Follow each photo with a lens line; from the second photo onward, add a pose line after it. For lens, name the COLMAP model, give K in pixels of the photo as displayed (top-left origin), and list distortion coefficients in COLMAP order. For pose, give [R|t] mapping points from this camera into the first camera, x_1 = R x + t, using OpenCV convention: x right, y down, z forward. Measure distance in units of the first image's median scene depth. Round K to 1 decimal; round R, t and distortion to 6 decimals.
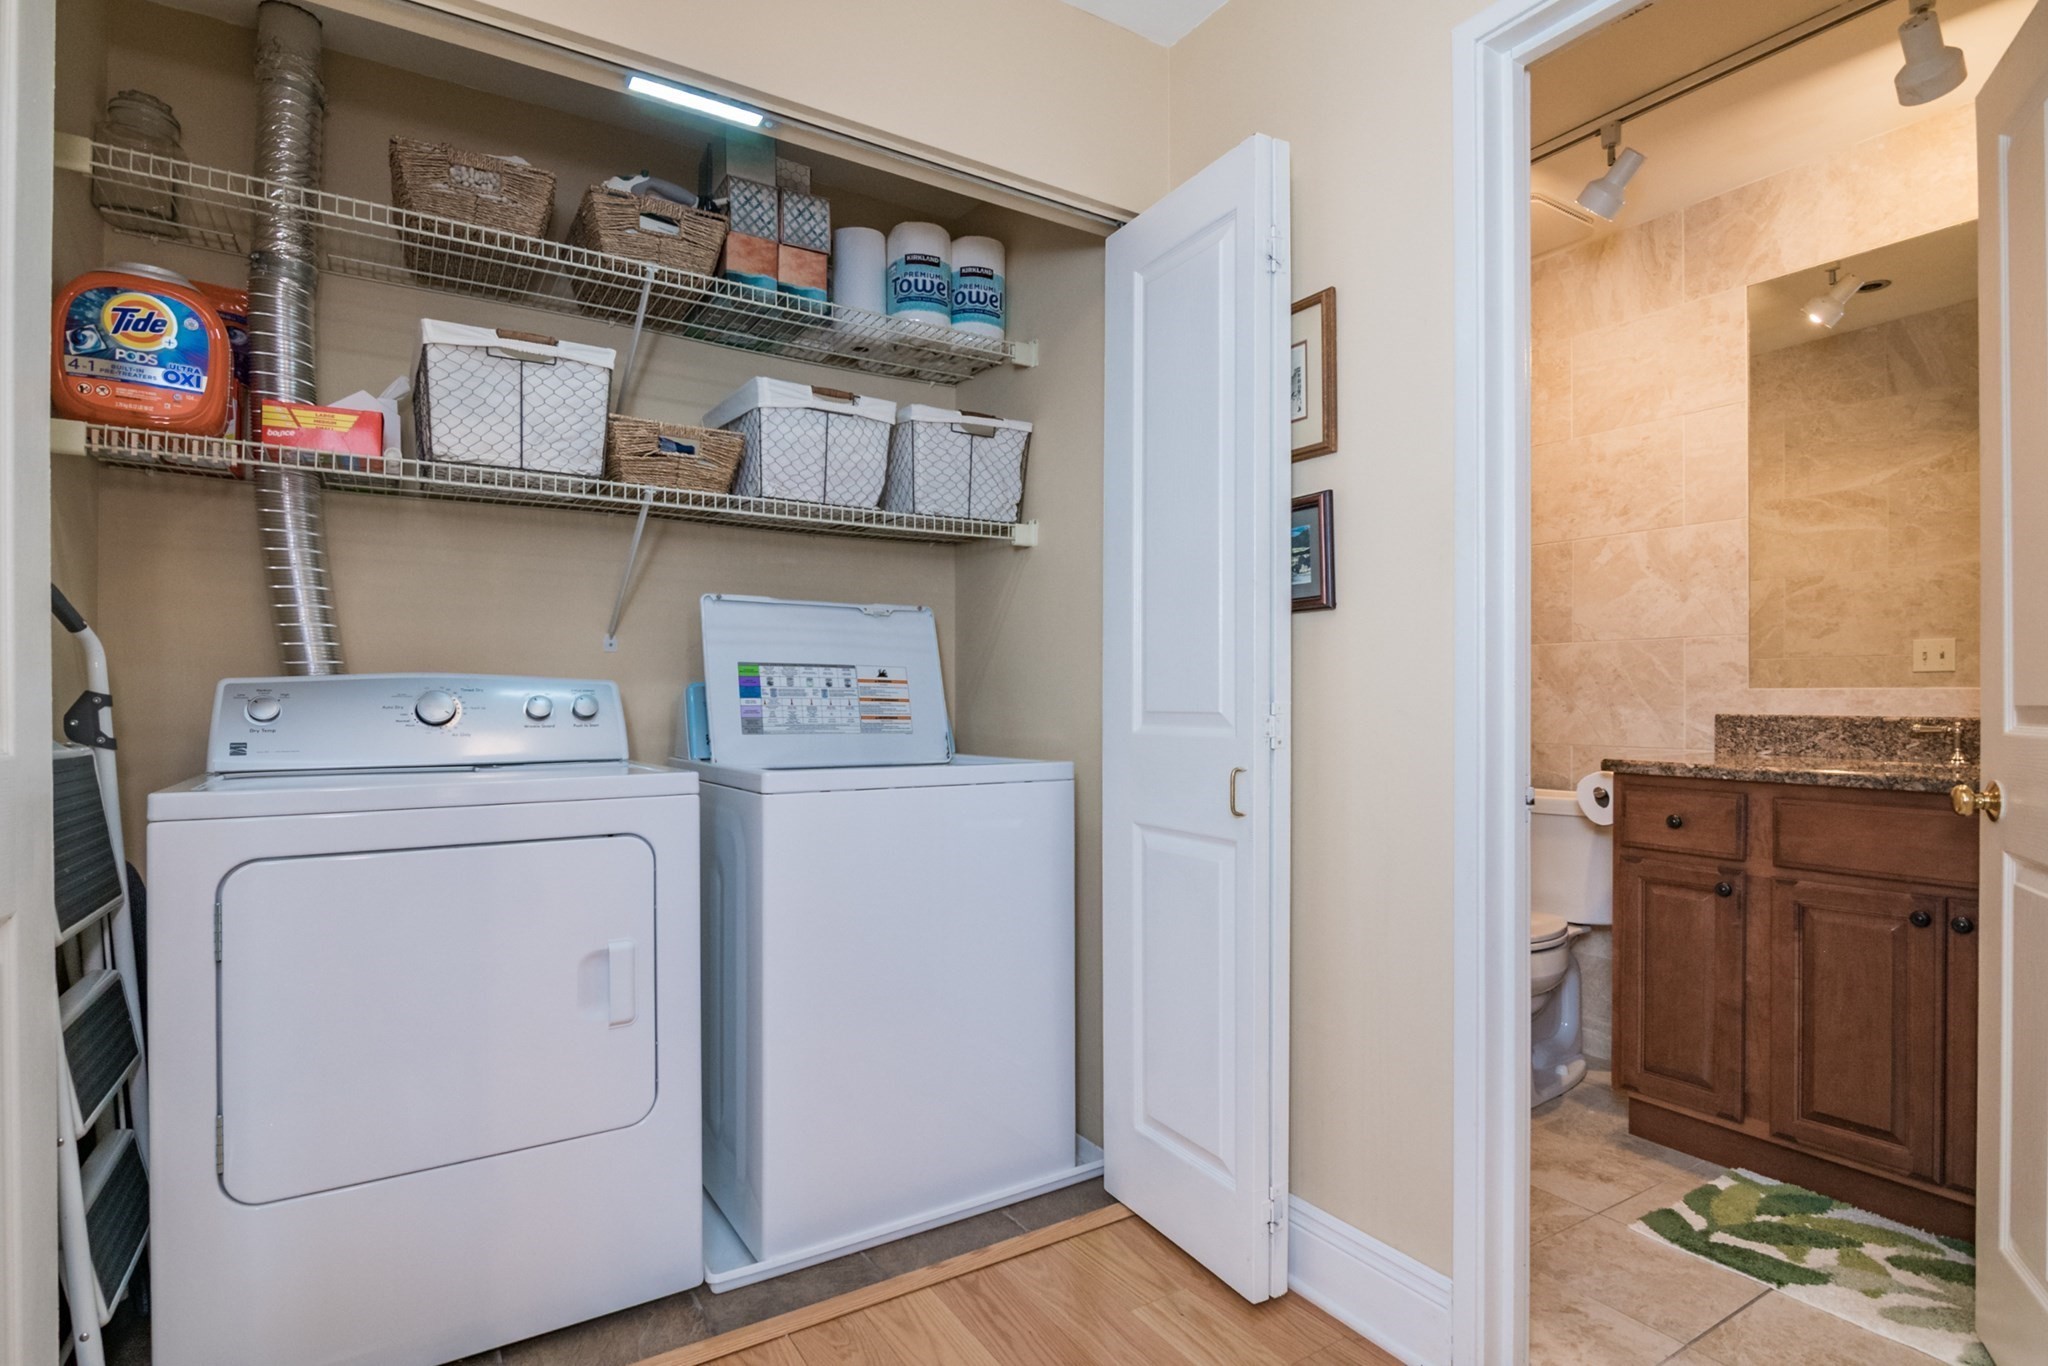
lens RADIAL K [[992.2, 0, 998.8], [0, 992.2, 692.1], [0, 0, 1]] dist [-0.002692, -0.004283]
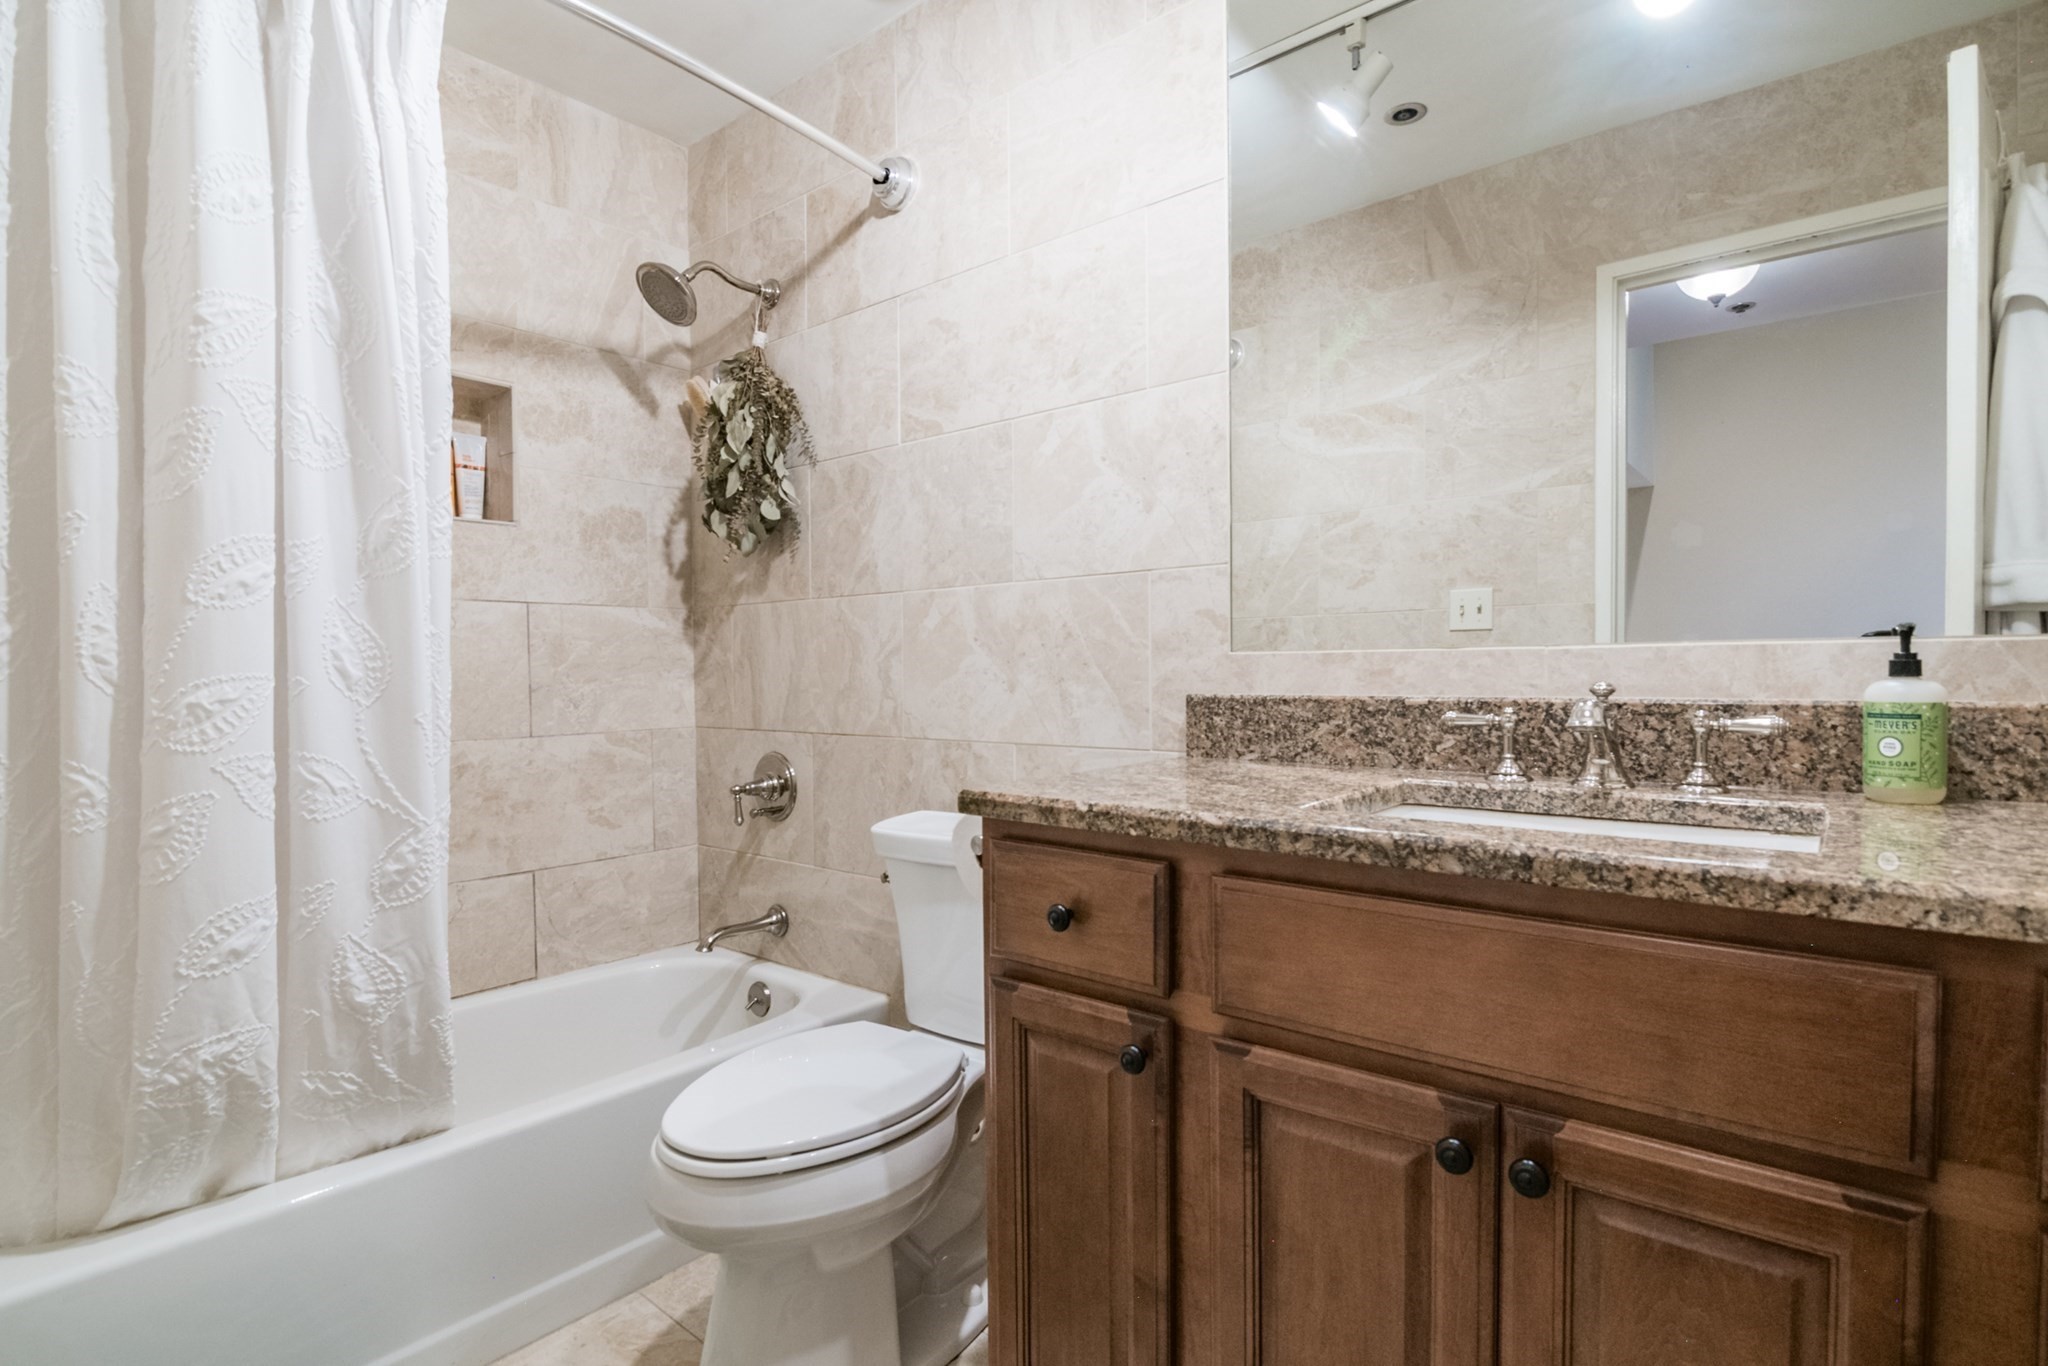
lens RADIAL K [[1024.5, 0, 1014.7], [0, 1024.5, 690.2], [0, 0, 1]] dist [-0.004263, -0.000690]
pose [[0.941796, -0.019916, 0.335593, 0.447073], [0.010957, 0.999532, 0.028568, 0.000303], [-0.336005, -0.023228, 0.941574, 0.476899]]
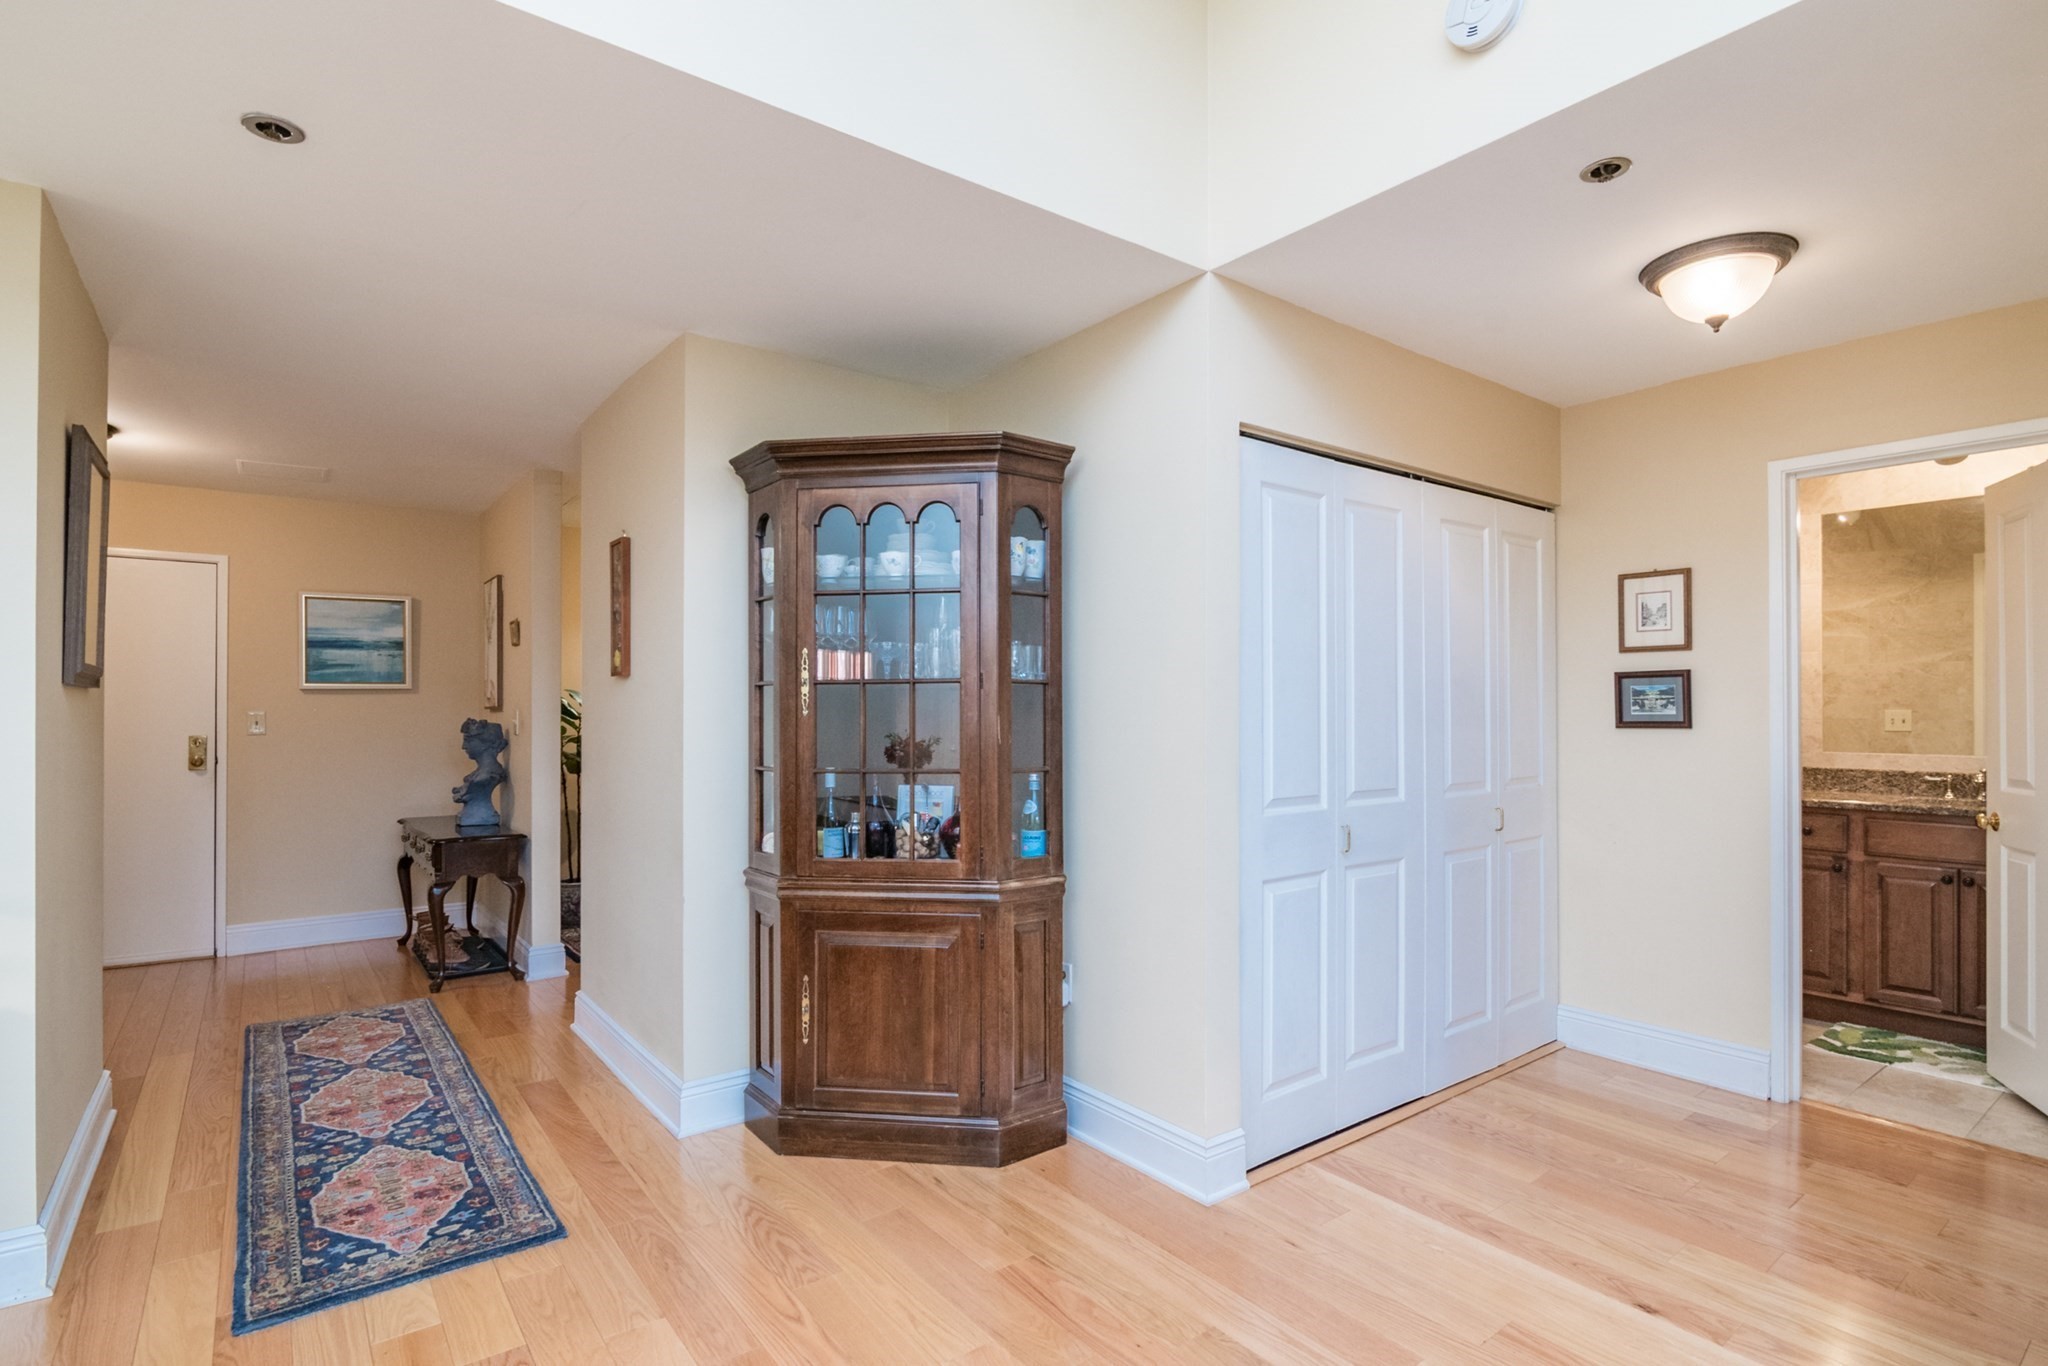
lens RADIAL K [[992.7, 0, 1005.3], [0, 992.7, 700.5], [0, 0, 1]] dist [-0.004497, -0.005617]
pose [[0.995548, -0.002873, 0.094214, -0.850605], [0.003092, 0.999993, -0.002176, -0.098348], [-0.094207, 0.002457, 0.995550, -0.590115]]
